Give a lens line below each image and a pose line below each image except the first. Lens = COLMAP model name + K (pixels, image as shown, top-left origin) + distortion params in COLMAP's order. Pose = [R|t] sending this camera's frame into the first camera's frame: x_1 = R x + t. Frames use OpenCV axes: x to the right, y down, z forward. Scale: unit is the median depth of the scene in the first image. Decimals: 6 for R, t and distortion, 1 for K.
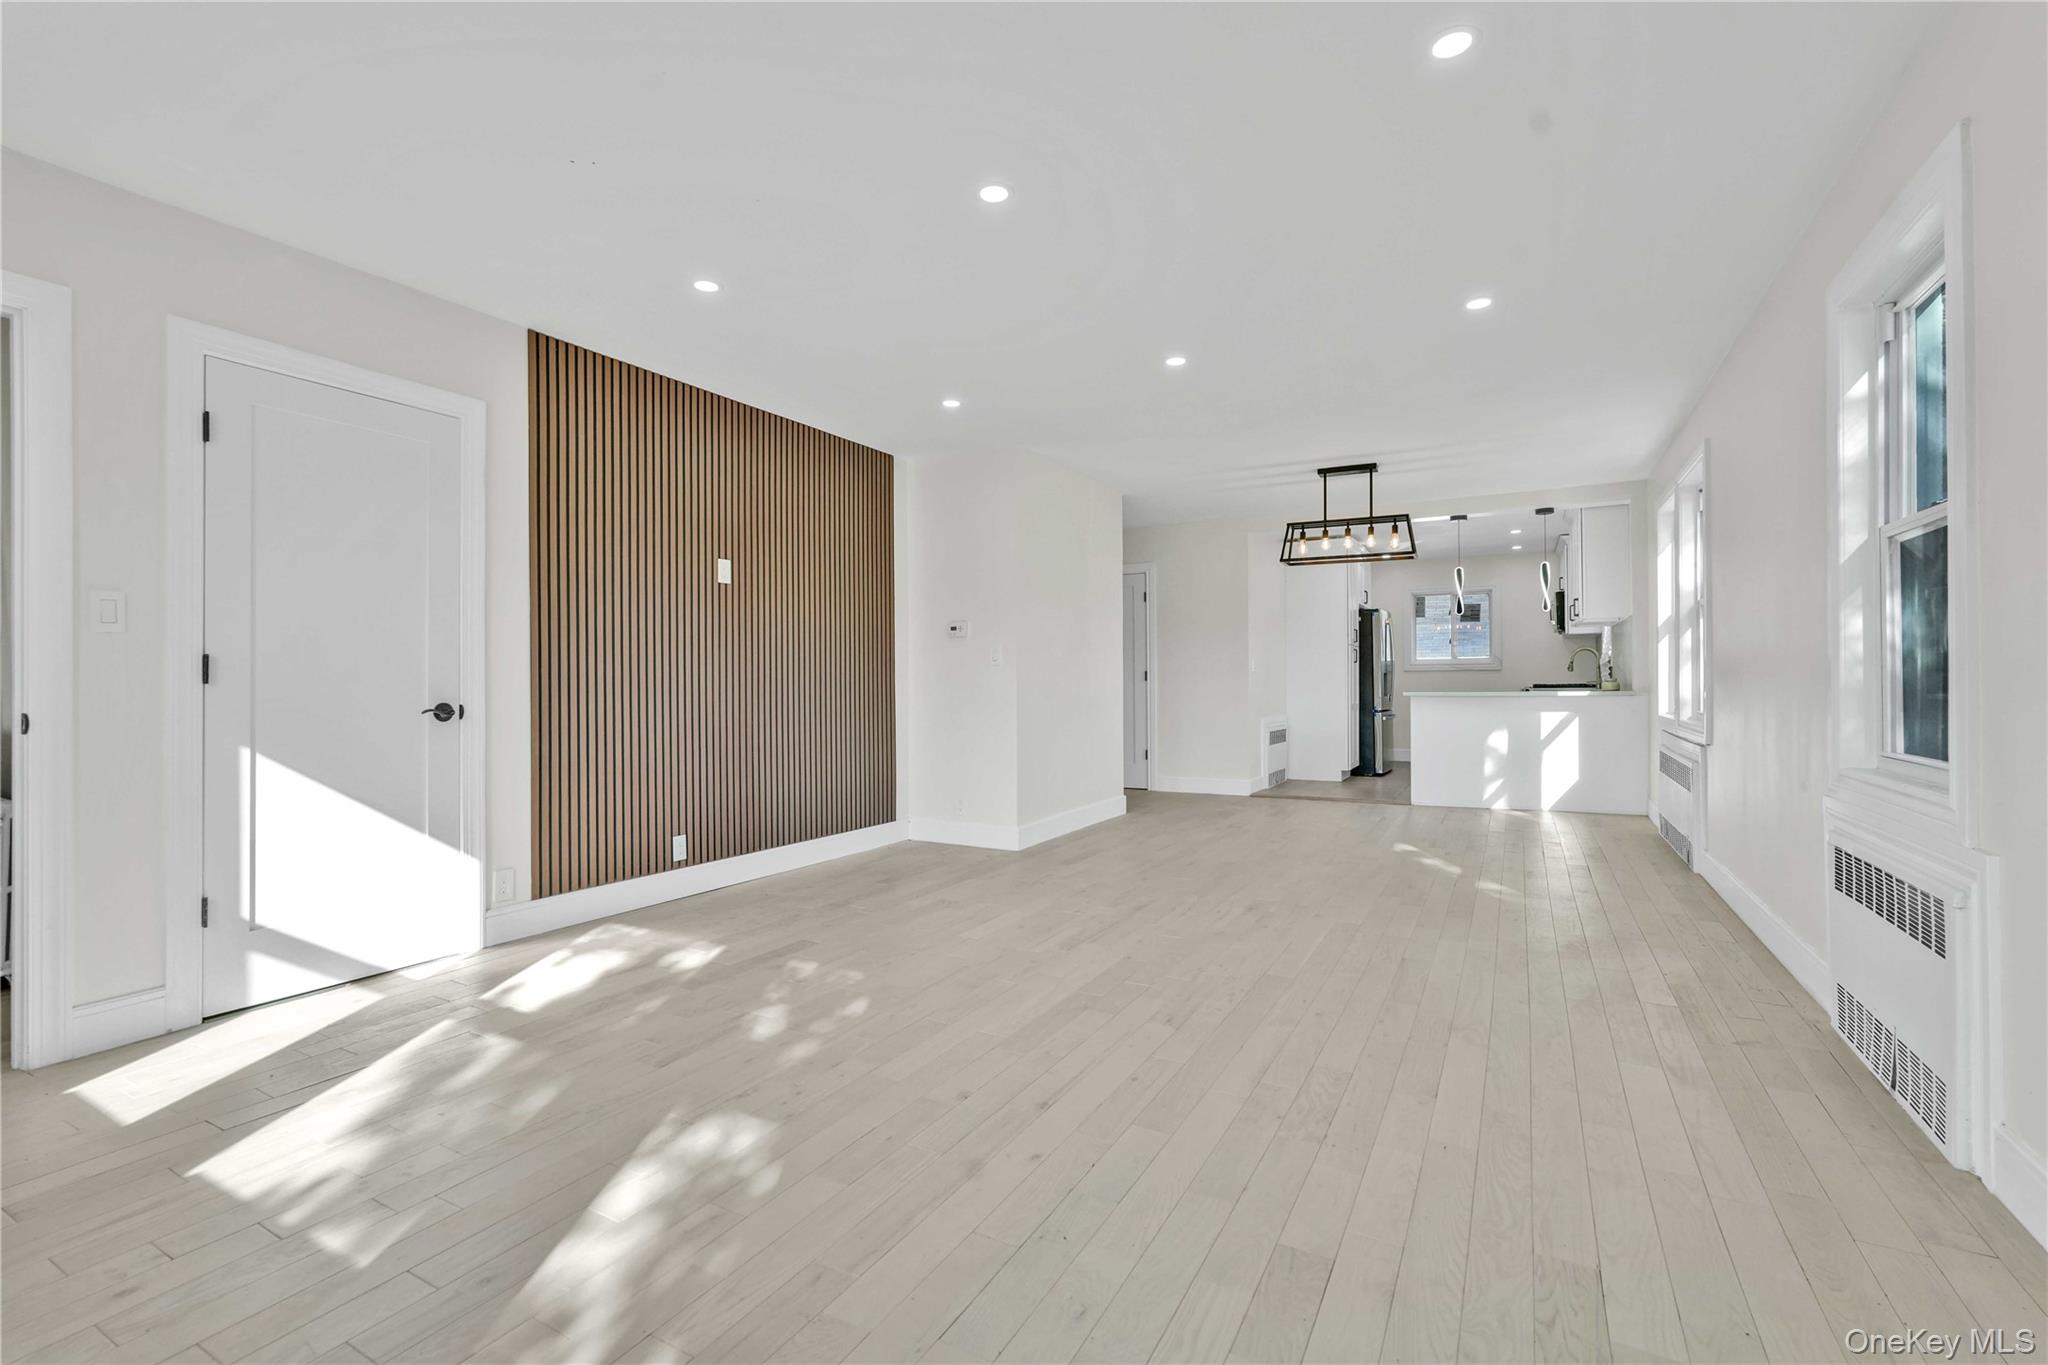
lens RADIAL K [[912.9, 0, 1026.6], [0, 912.9, 681.8], [0, 0, 1]] dist [-0.014609, 0.006320]
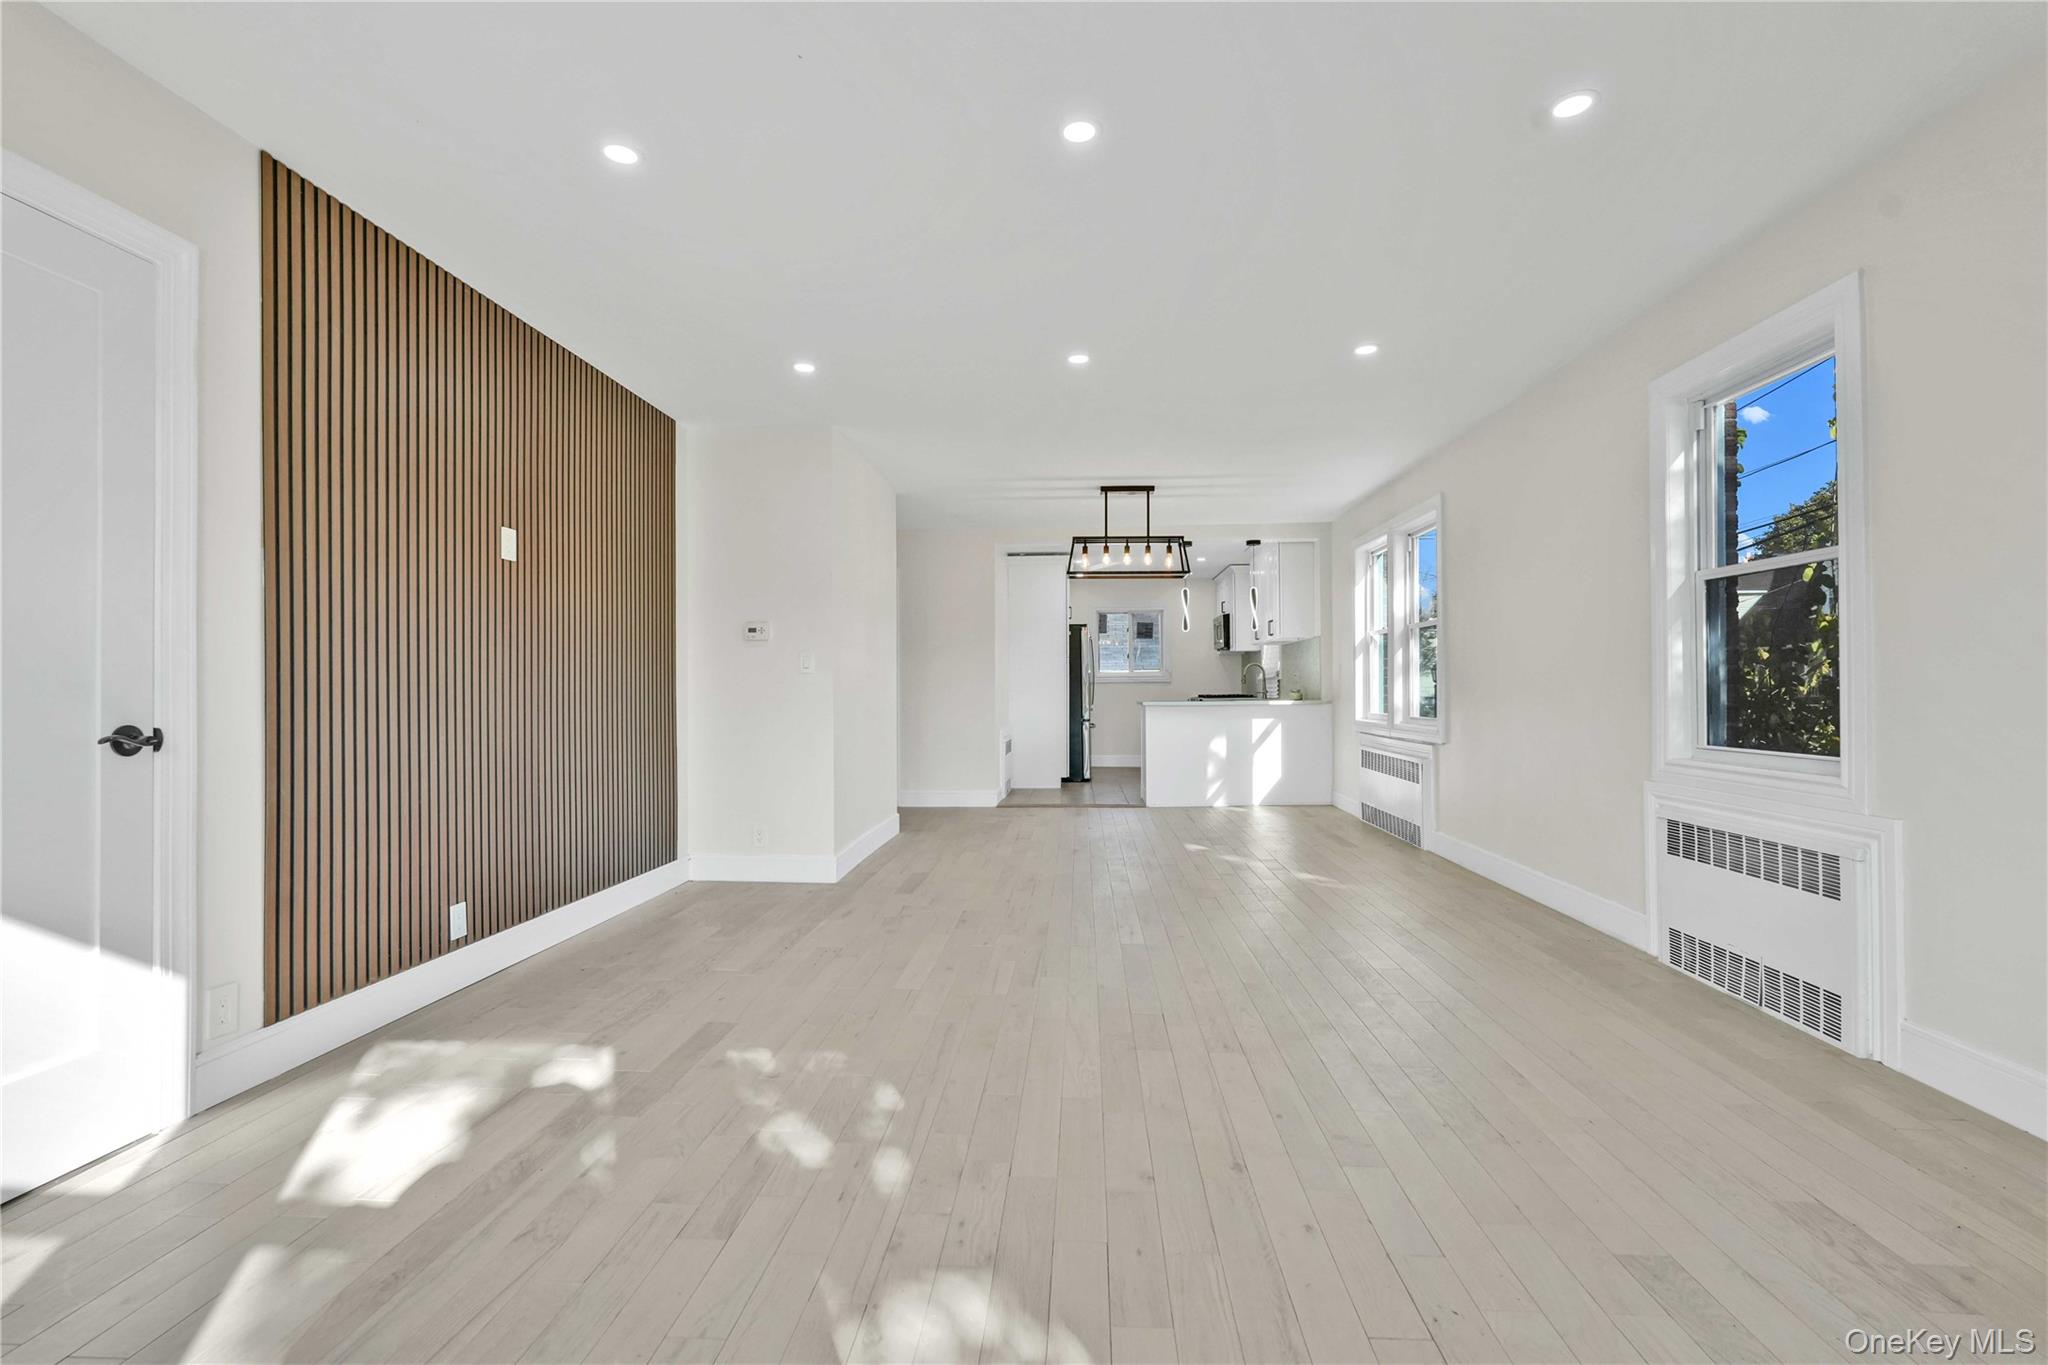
lens RADIAL K [[912.9, 0, 1030.0], [0, 912.9, 686.6], [0, 0, 1]] dist [-0.014609, 0.006320]
pose [[0.898599, 0.003057, 0.438761, -0.332394], [0.000016, 0.999976, -0.006999, 0.001129], [-0.438772, 0.006297, 0.898577, 0.173378]]
